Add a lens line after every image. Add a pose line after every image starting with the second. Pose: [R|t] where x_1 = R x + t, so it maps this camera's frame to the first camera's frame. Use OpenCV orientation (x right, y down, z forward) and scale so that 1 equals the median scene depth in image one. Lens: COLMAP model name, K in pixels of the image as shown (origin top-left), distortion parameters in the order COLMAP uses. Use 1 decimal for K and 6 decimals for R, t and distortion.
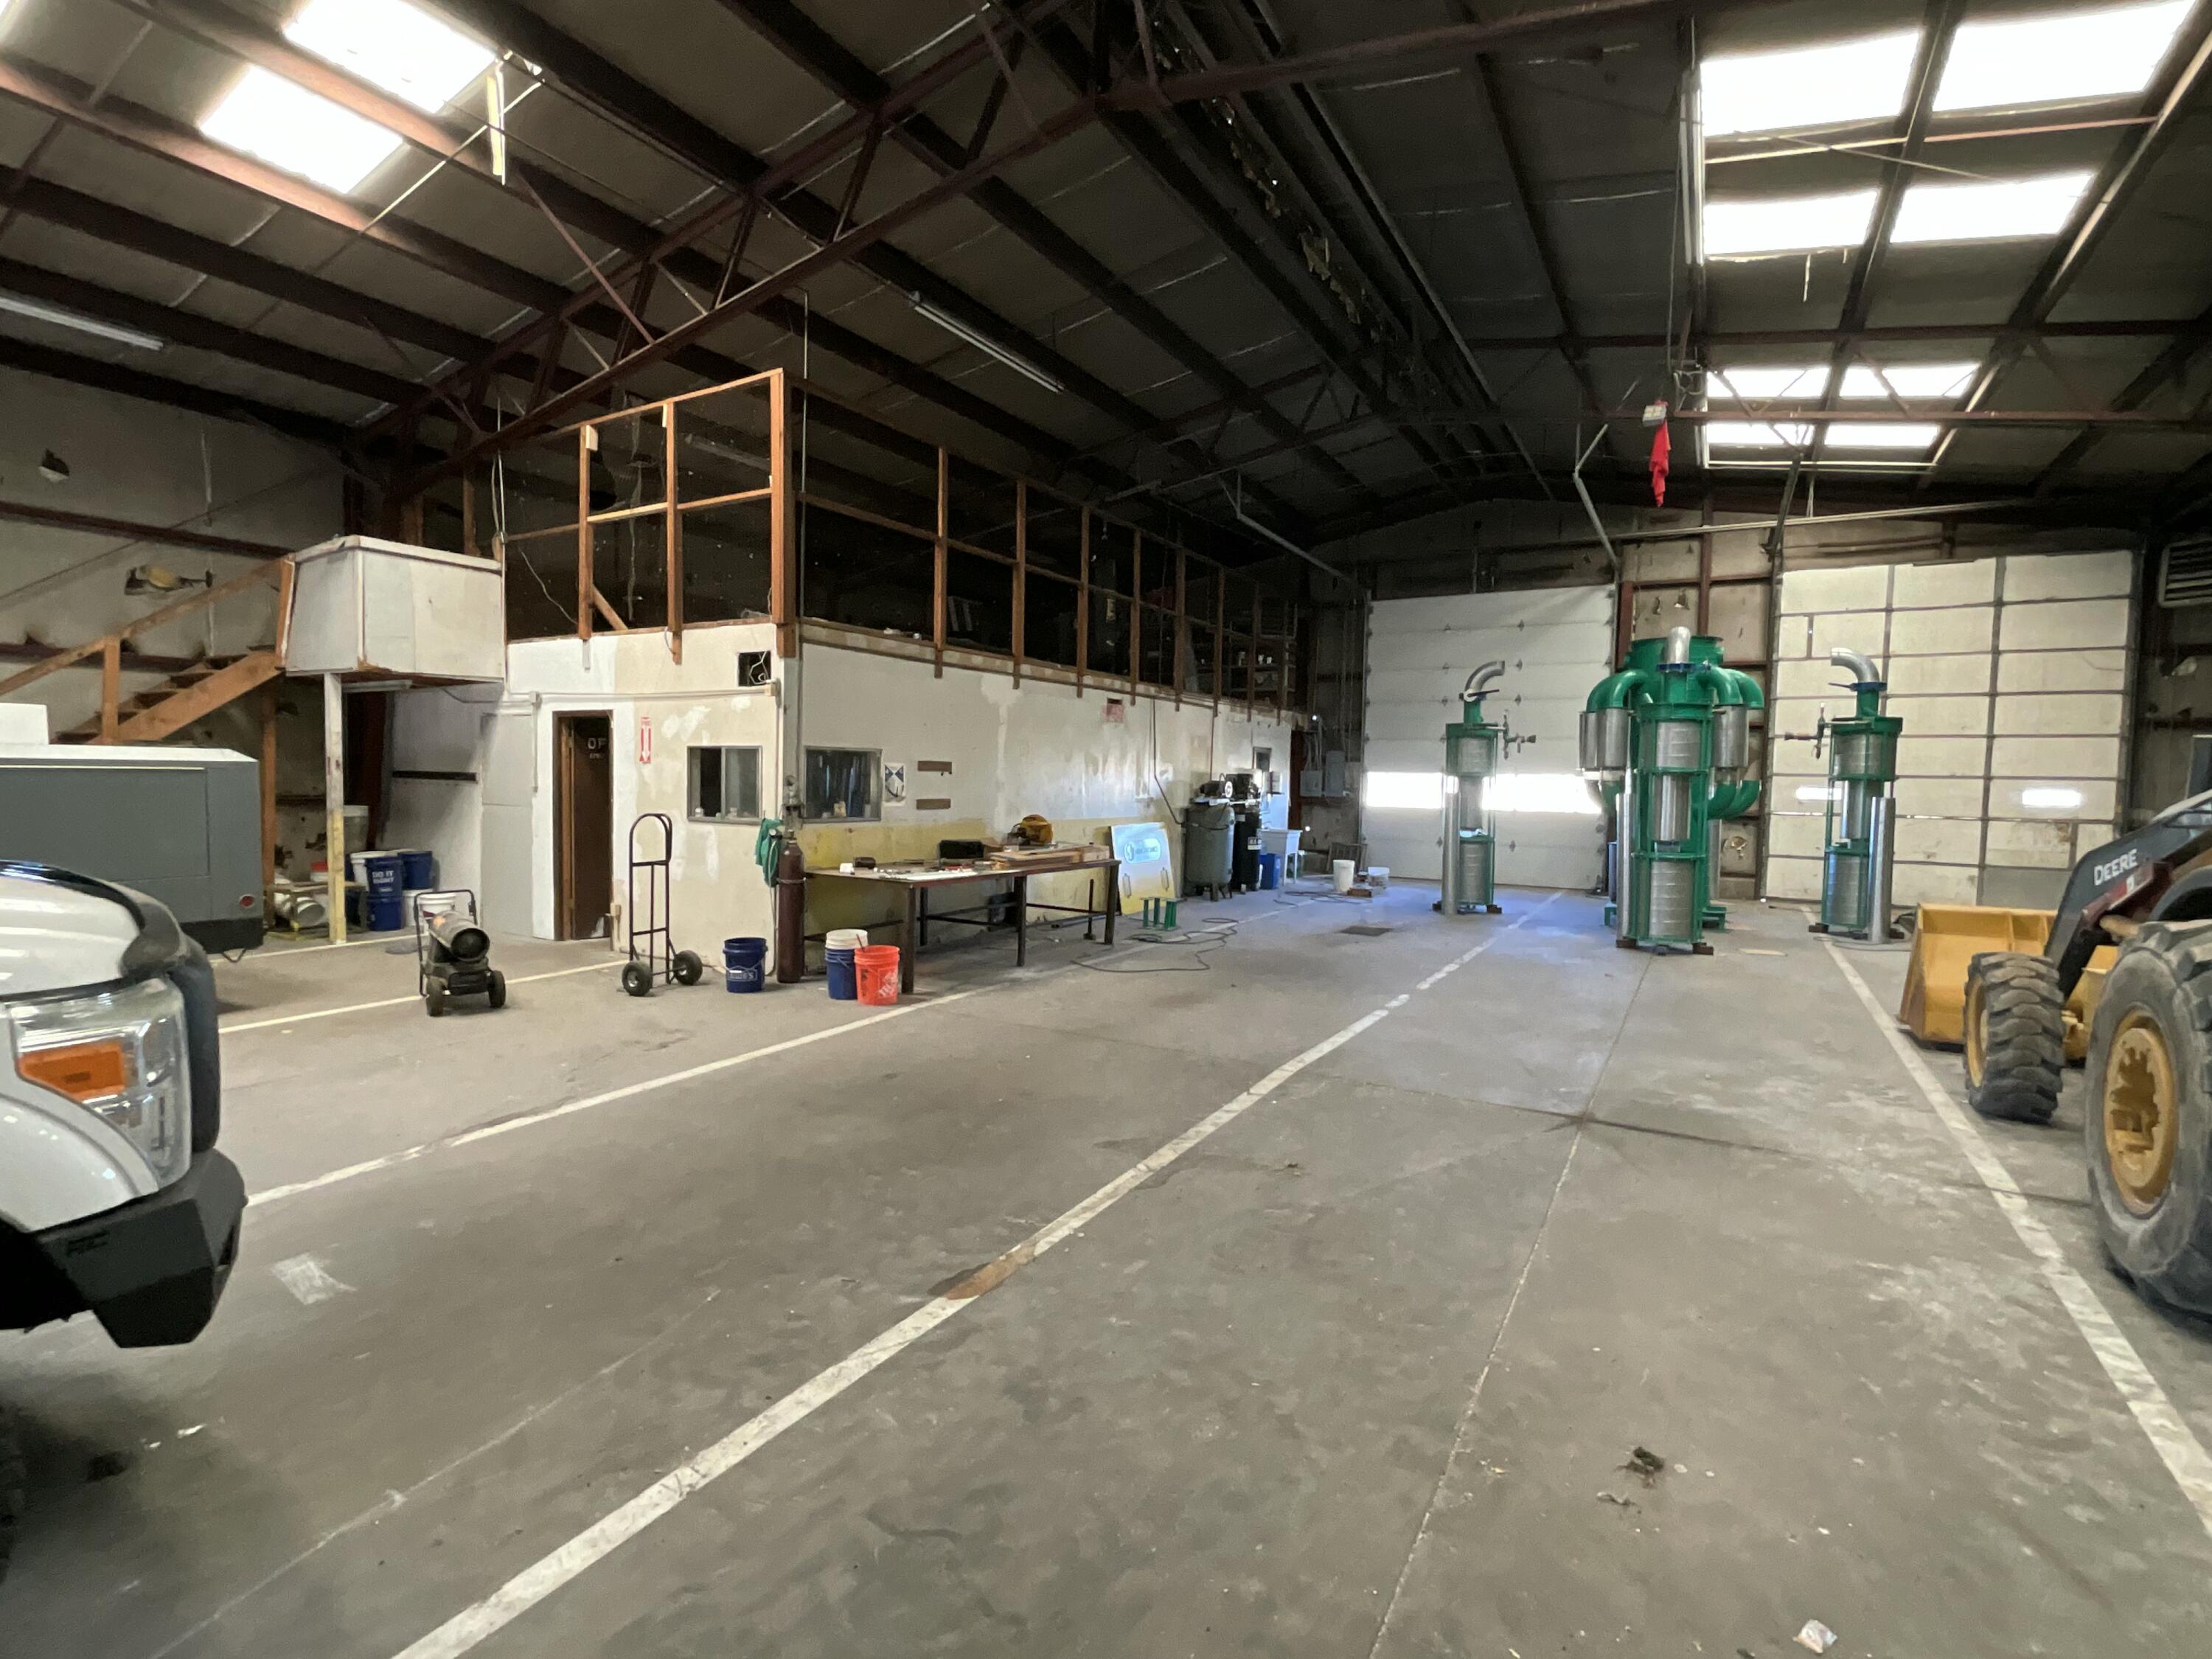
lens RADIAL K [[1048.7, 0, 1103.8], [0, 1048.7, 824.4], [0, 0, 1]] dist [-0.003304, 0.003587]
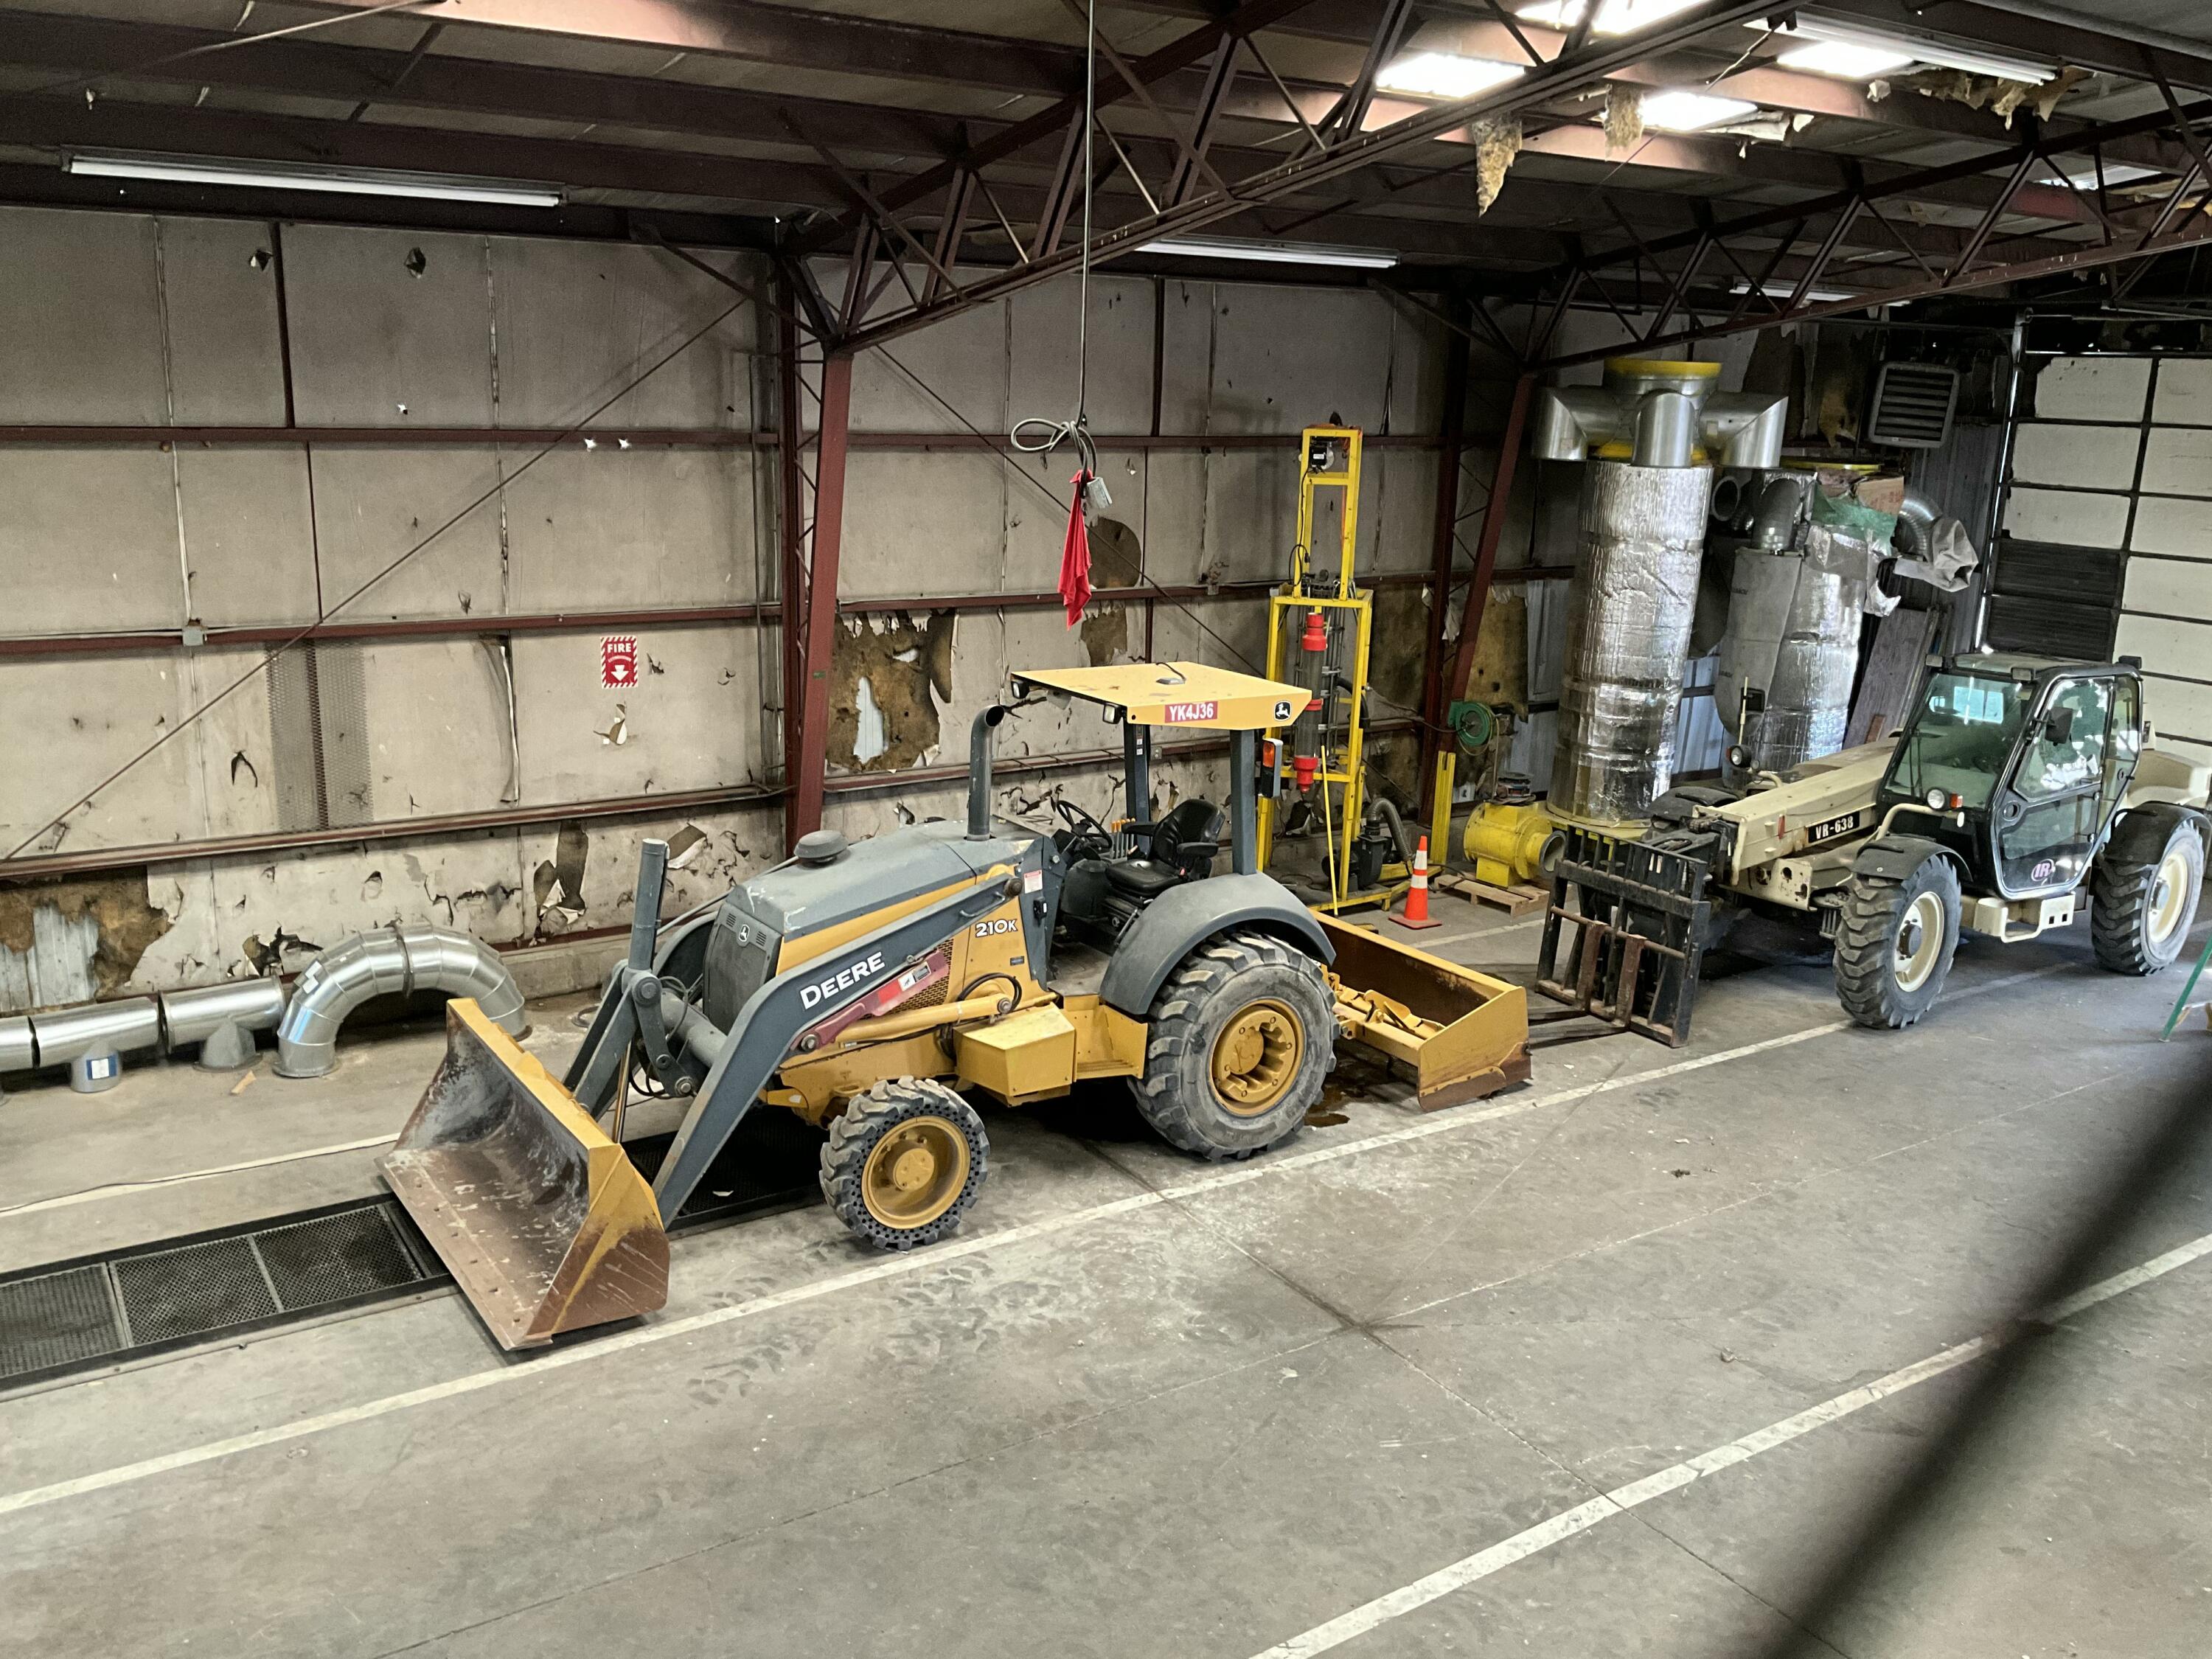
lens RADIAL K [[1821.8, 0, 1104.0], [0, 1821.8, 818.4], [0, 0, 1]] dist [0.083938, -0.161127]
pose [[-0.895224, -0.151115, 0.419212, 0.032344], [-0.027281, 0.957566, 0.286920, -0.528032], [-0.444782, 0.245421, -0.861358, 2.033652]]
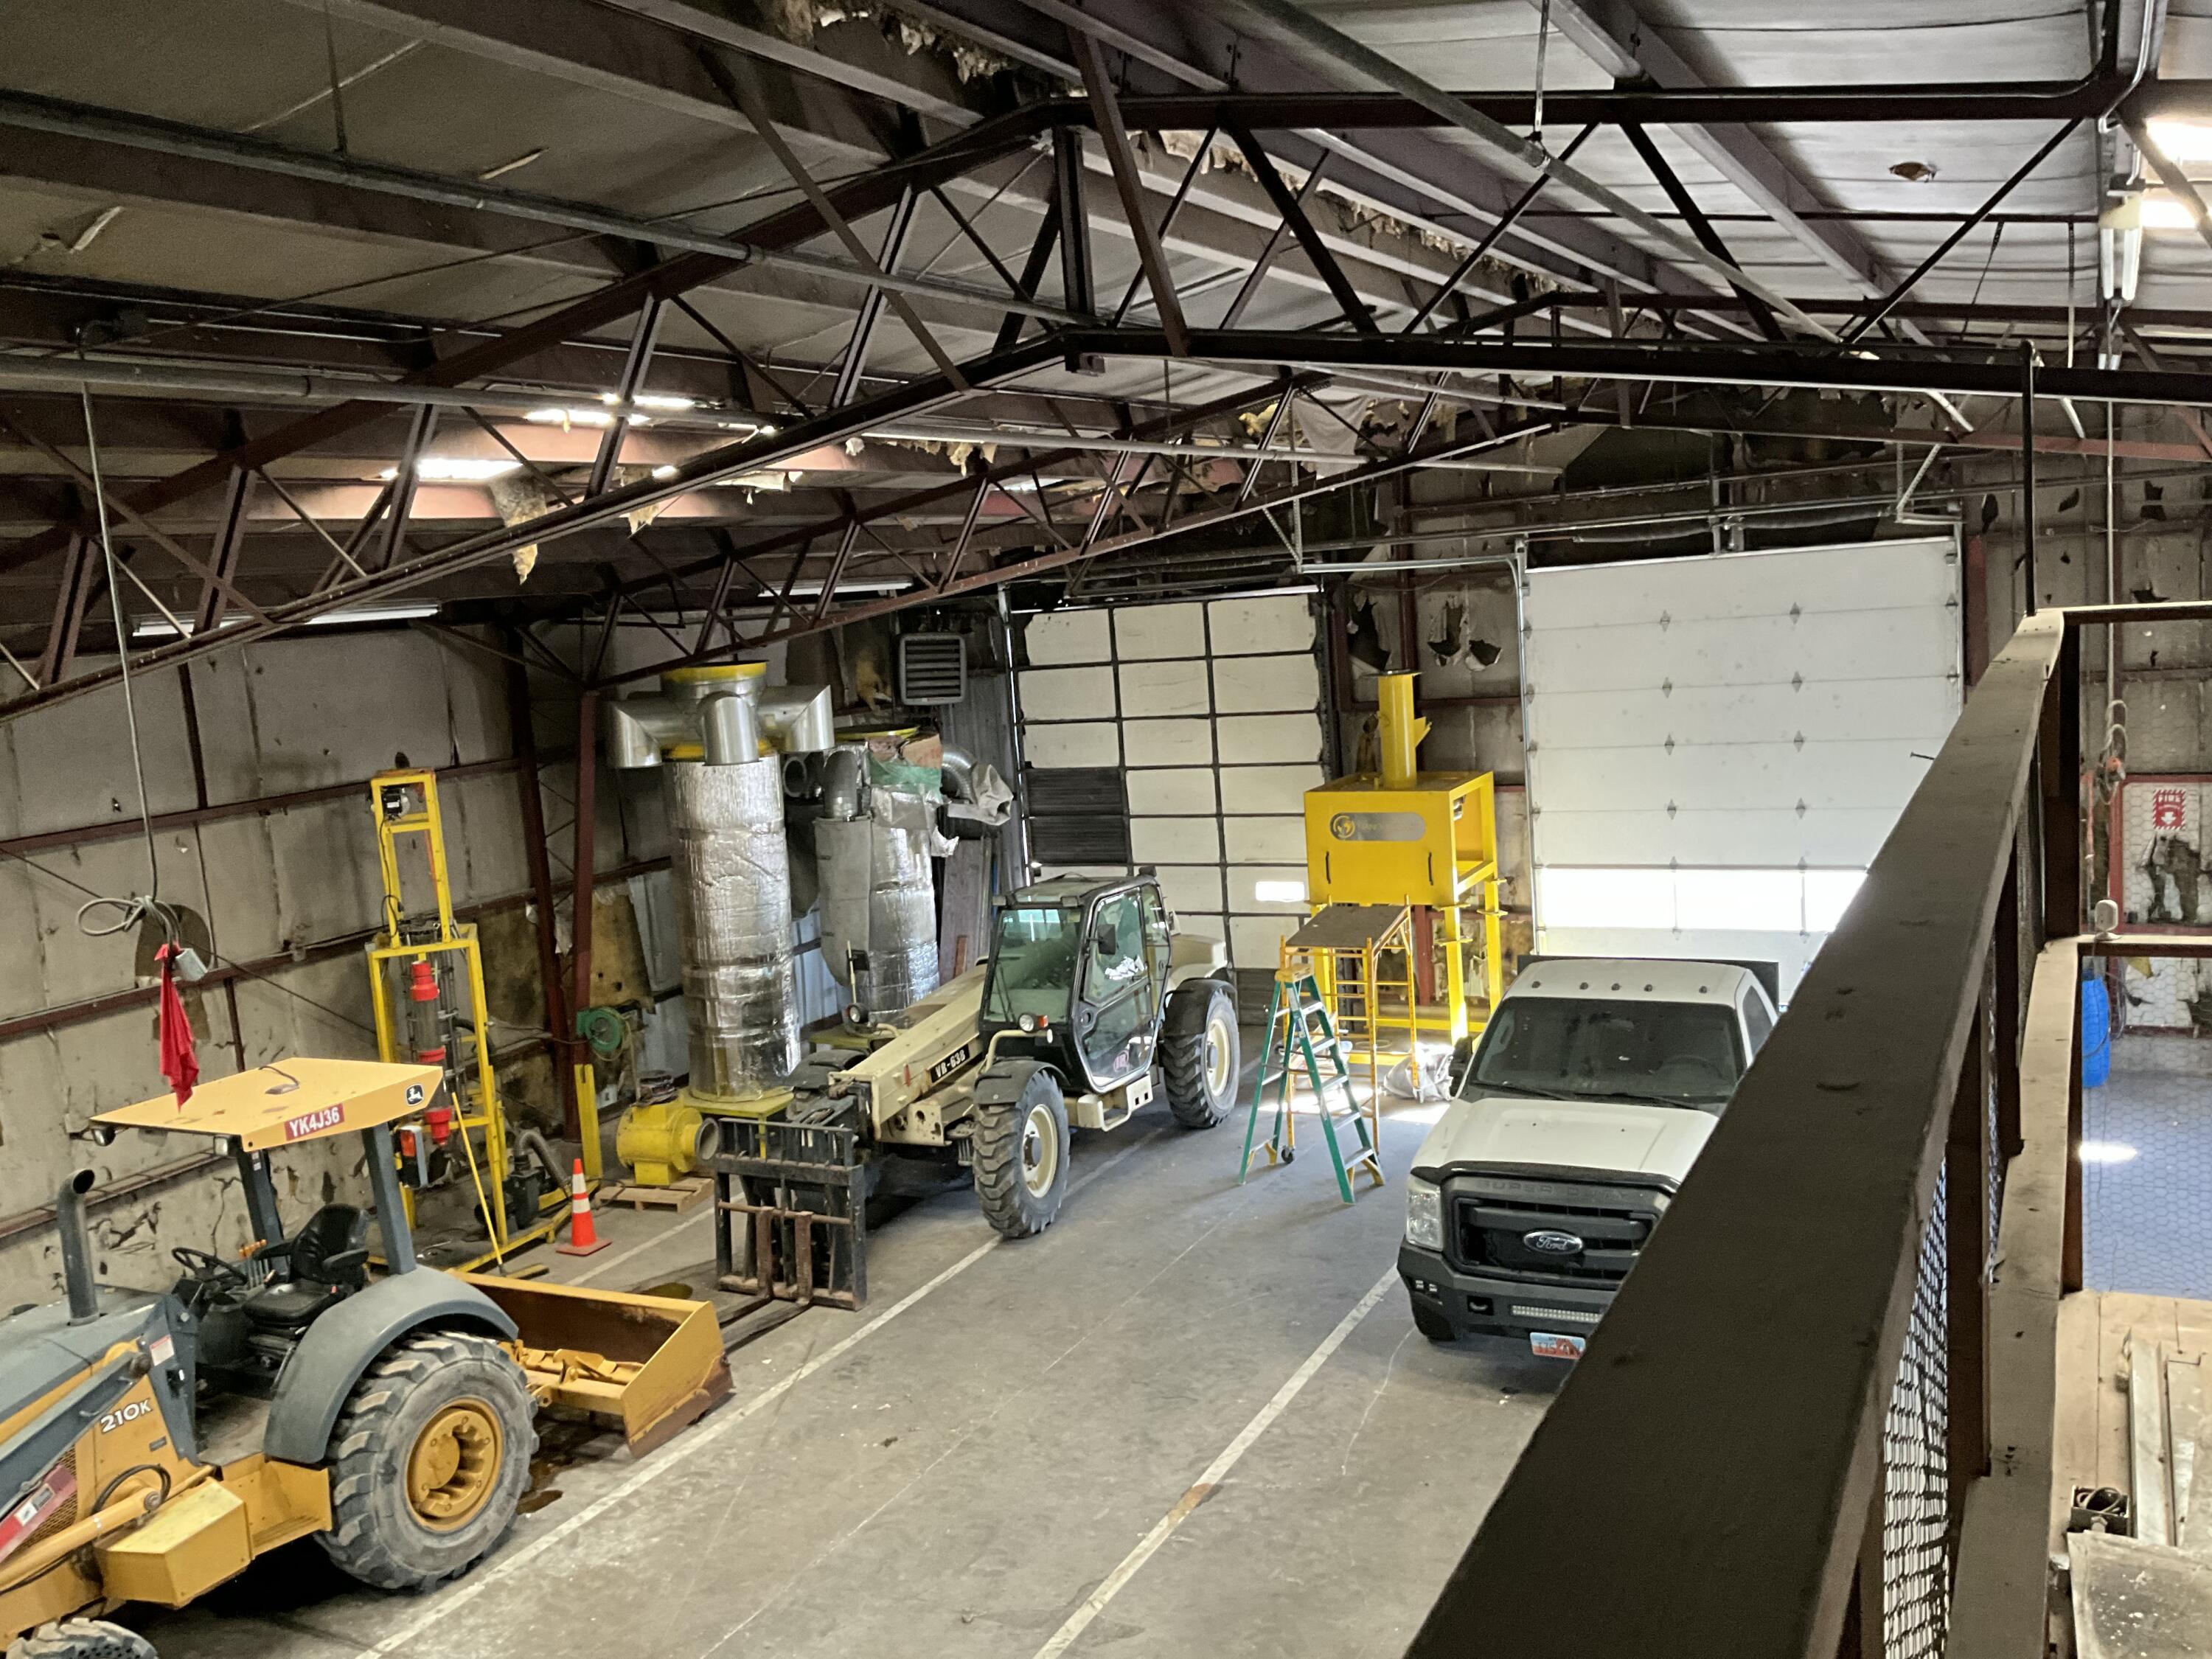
lens RADIAL K [[1821.8, 0, 1100.7], [0, 1821.8, 815.7], [0, 0, 1]] dist [0.083938, -0.161127]
pose [[-0.997405, 0.062805, -0.035191, 0.036889], [0.055881, 0.983588, 0.171558, -0.638959], [0.045388, 0.169146, -0.984545, 2.087793]]
